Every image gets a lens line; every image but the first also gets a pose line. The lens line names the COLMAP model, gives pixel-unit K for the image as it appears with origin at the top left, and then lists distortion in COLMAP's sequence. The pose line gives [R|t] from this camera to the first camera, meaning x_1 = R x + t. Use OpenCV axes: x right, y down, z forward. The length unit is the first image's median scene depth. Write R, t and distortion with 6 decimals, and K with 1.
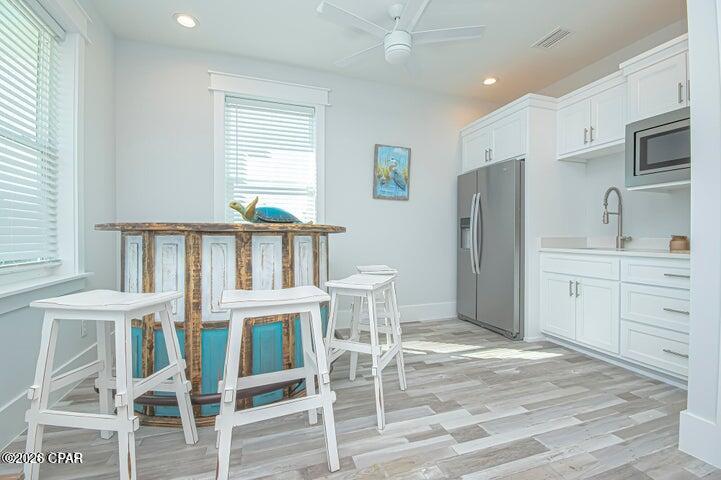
lens RADIAL K [[317.0, 0, 360.4], [0, 317.0, 234.8], [0, 0, 1]] dist [-0.000362, -0.005450]
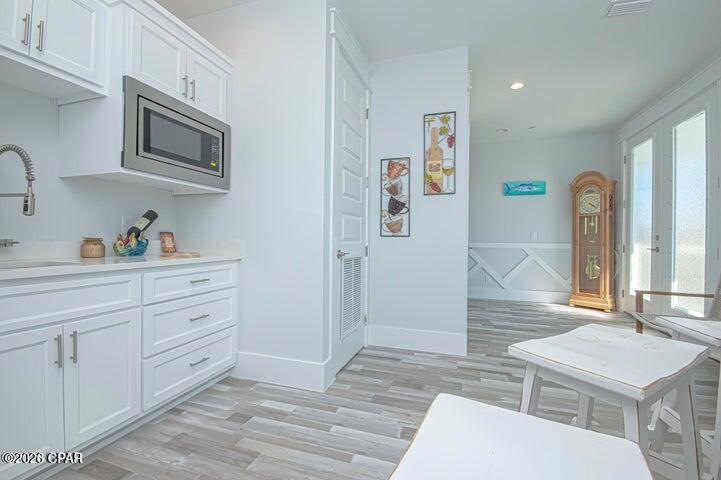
lens RADIAL K [[317.0, 0, 363.1], [0, 317.0, 238.5], [0, 0, 1]] dist [-0.000362, -0.005450]
pose [[-0.809135, -0.013338, 0.587471, 0.034507], [-0.009595, 0.999909, 0.009486, -0.011031], [-0.587544, 0.002039, -0.809189, 1.445574]]
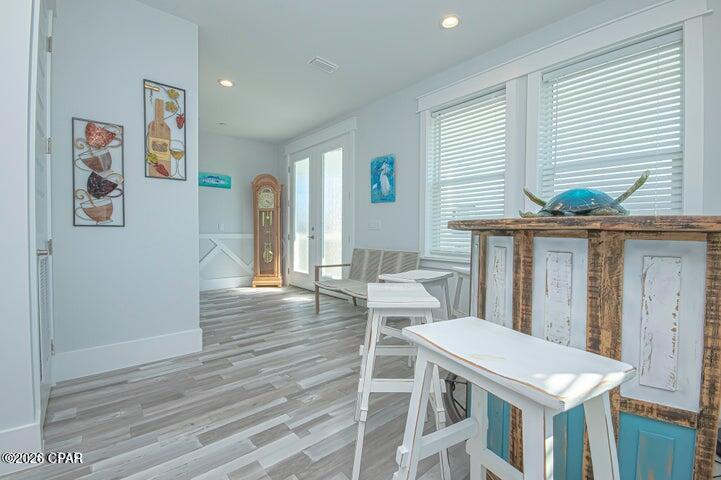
lens RADIAL K [[317.0, 0, 367.2], [0, 317.0, 239.6], [0, 0, 1]] dist [-0.000362, -0.005450]
pose [[-0.917690, -0.001702, -0.397294, 0.356185], [-0.014056, 0.999504, 0.028187, -0.006087], [0.397049, 0.031452, -0.917258, 1.551048]]
